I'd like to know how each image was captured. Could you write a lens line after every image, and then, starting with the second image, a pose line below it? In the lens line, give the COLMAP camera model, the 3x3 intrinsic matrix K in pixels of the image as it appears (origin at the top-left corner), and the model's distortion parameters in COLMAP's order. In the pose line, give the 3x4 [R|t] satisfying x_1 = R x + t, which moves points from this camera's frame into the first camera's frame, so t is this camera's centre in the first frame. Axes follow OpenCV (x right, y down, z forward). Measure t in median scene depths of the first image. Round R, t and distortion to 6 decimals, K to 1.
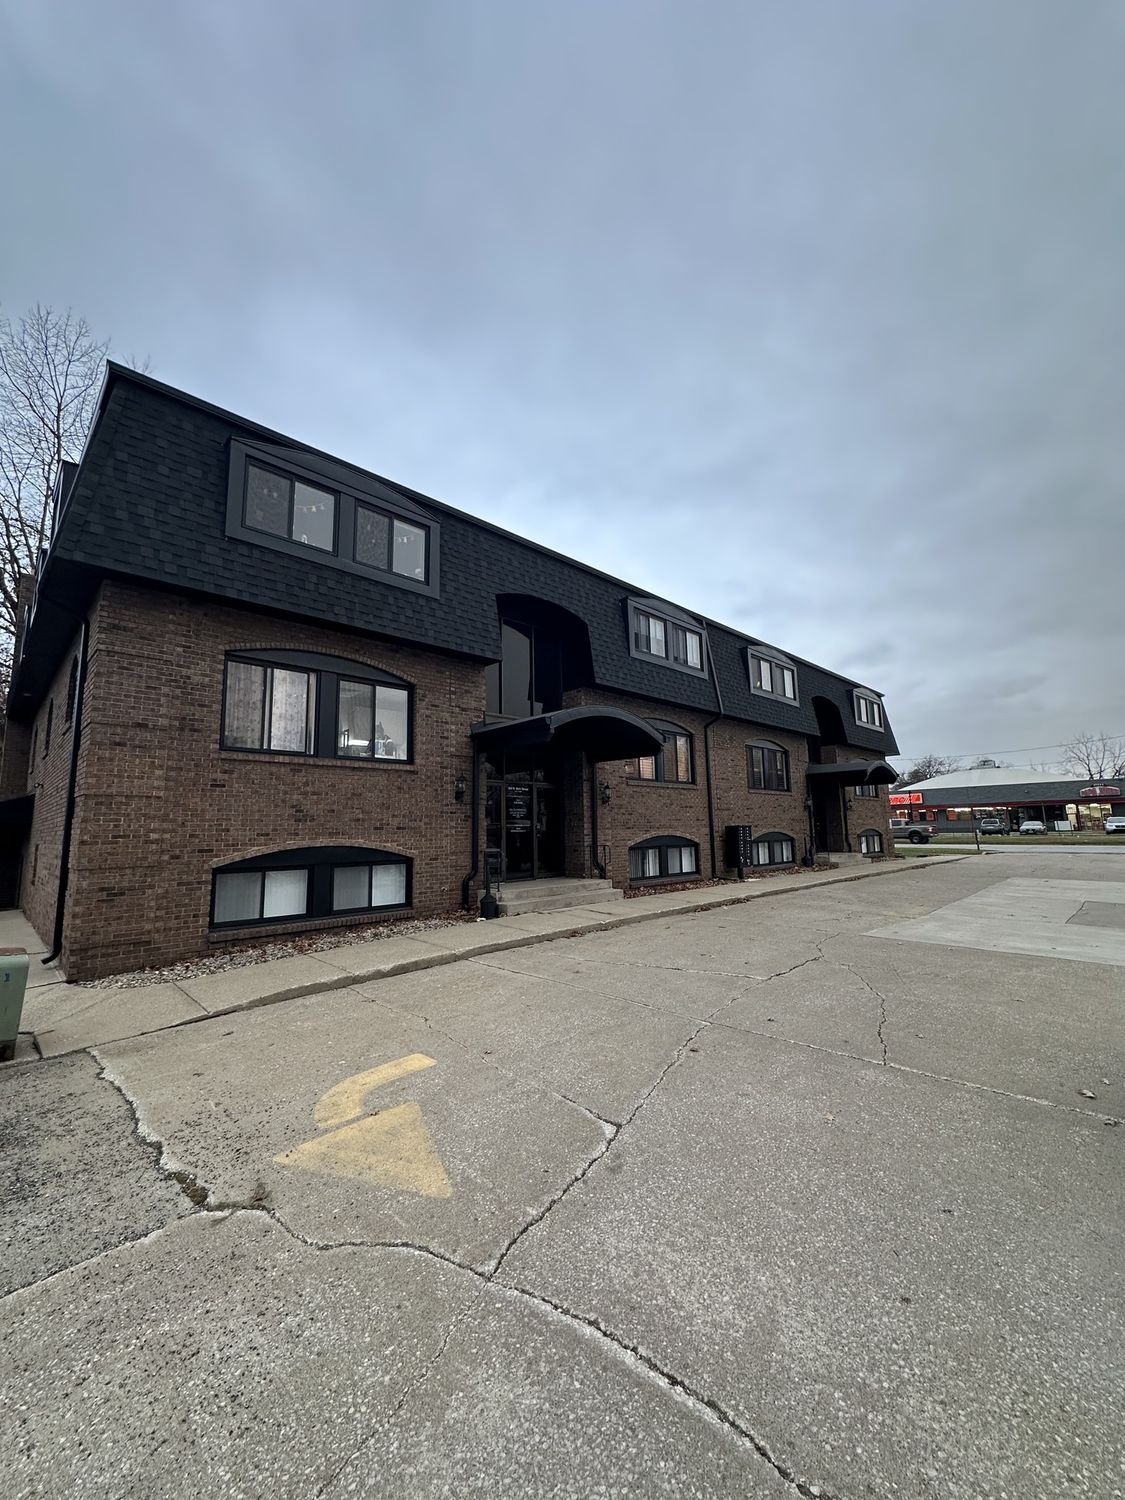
lens RADIAL K [[567.0, 0, 562.5], [0, 567.0, 750.0], [0, 0, 1]] dist [-0.020536, 0.000011]
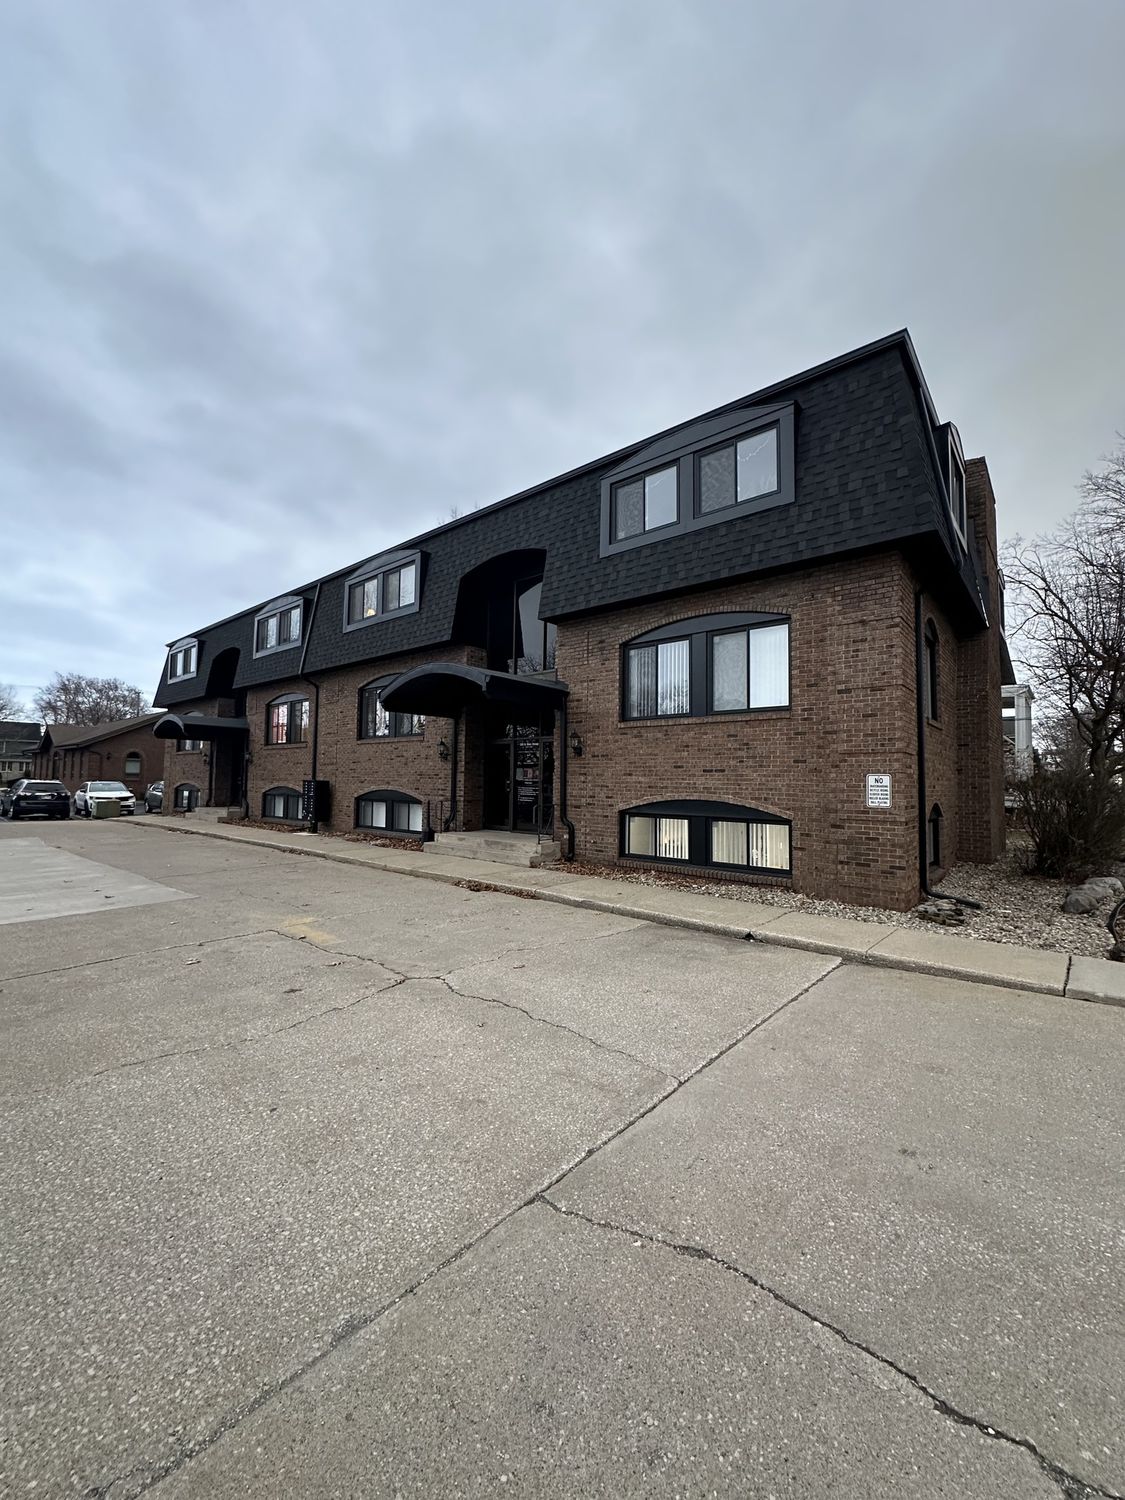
lens RADIAL K [[596.5, 0, 560.3], [0, 596.5, 748.9], [0, 0, 1]] dist [-0.002909, 0.000190]
pose [[0.104105, -0.039836, -0.993768, 0.717021], [0.118732, 0.992550, -0.027349, 0.081044], [0.987454, -0.115145, 0.108059, 0.674401]]
